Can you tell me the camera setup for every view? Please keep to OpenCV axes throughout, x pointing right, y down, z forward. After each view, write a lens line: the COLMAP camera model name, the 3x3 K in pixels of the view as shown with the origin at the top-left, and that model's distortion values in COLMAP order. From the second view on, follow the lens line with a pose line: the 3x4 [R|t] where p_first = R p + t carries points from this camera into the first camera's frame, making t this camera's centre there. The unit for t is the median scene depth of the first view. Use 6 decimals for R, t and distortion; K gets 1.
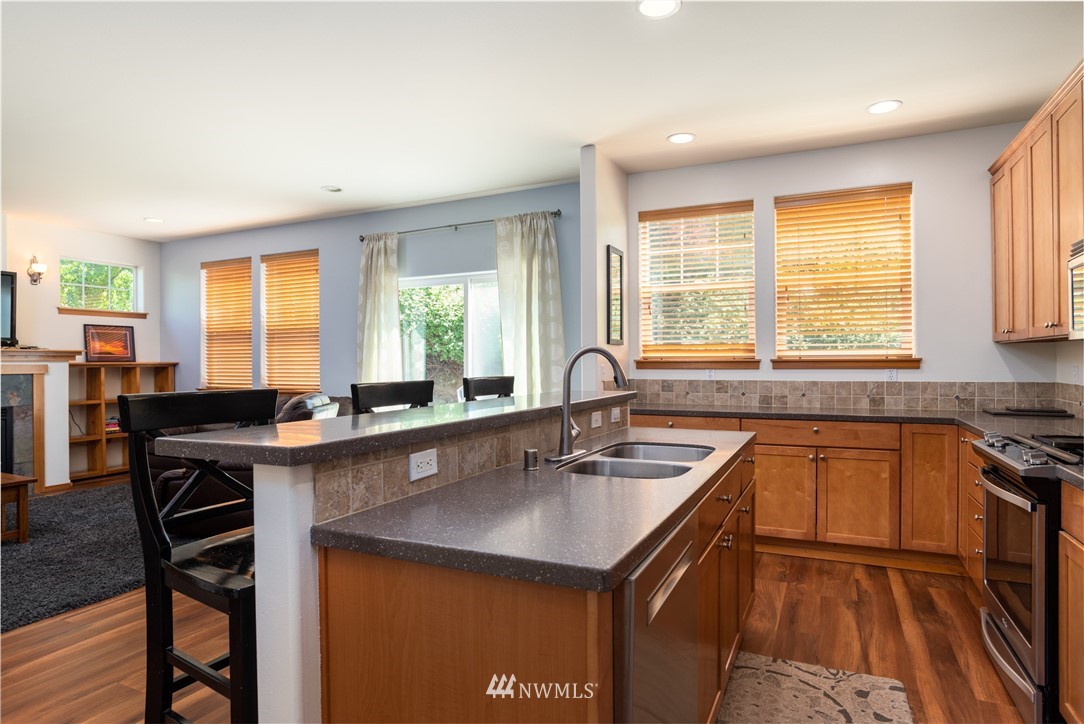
lens RADIAL K [[605.9, 0, 540.2], [0, 605.9, 363.9], [0, 0, 1]] dist [-0.014789, 0.003149]
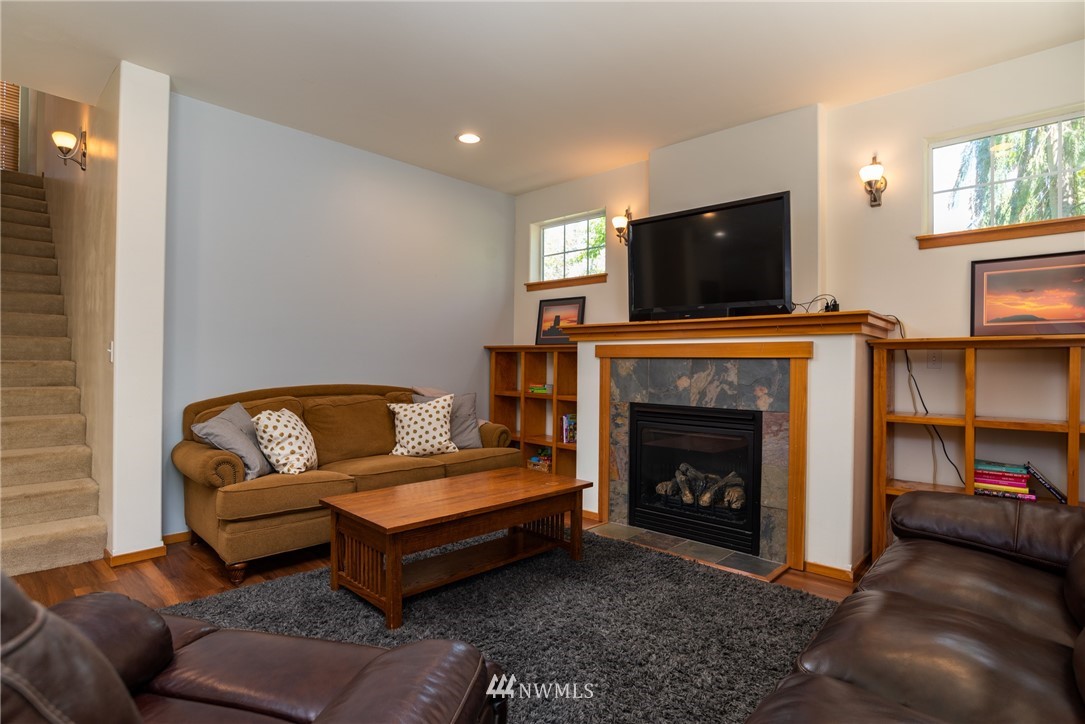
lens RADIAL K [[561.9, 0, 551.2], [0, 561.9, 357.4], [0, 0, 1]] dist [-0.032581, 0.008834]
pose [[-0.284725, -0.009165, -0.958566, -0.234563], [-0.010523, 0.999924, -0.006435, 0.019080], [0.958552, 0.008255, -0.284799, 0.816681]]
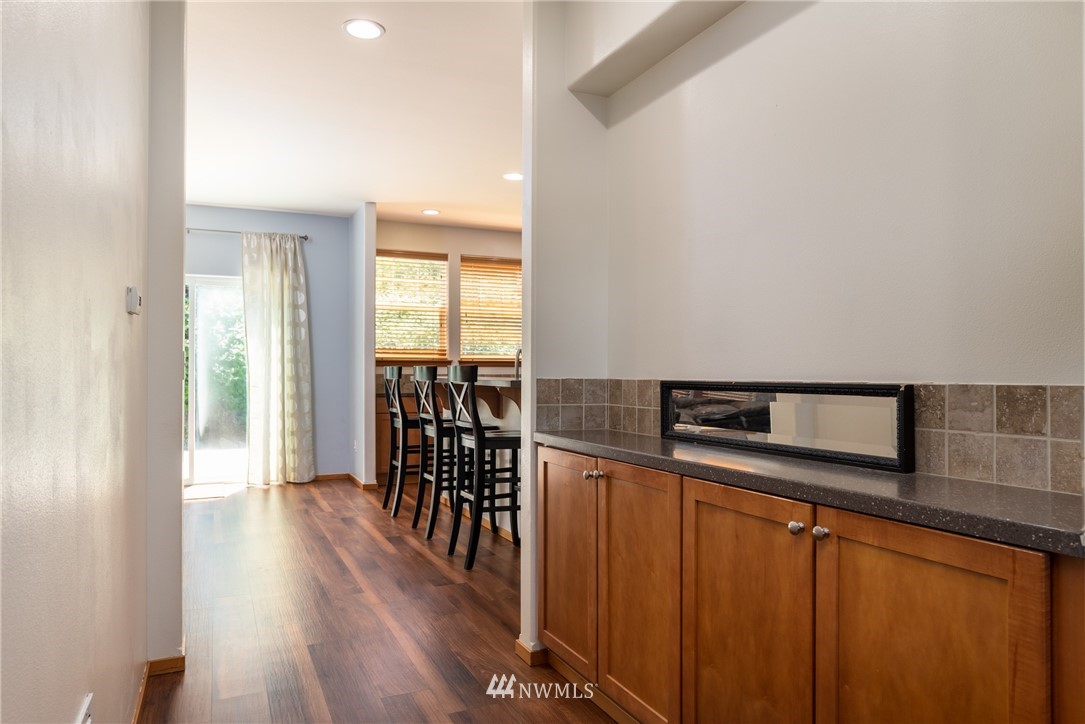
lens RADIAL K [[695.3, 0, 542.2], [0, 695.3, 364.0], [0, 0, 1]] dist [-0.006302, 0.002777]
pose [[0.629239, 0.005408, 0.777193, -0.562644], [0.002661, 0.999955, -0.009112, 0.012668], [-0.777207, 0.007802, 0.629196, -0.179205]]
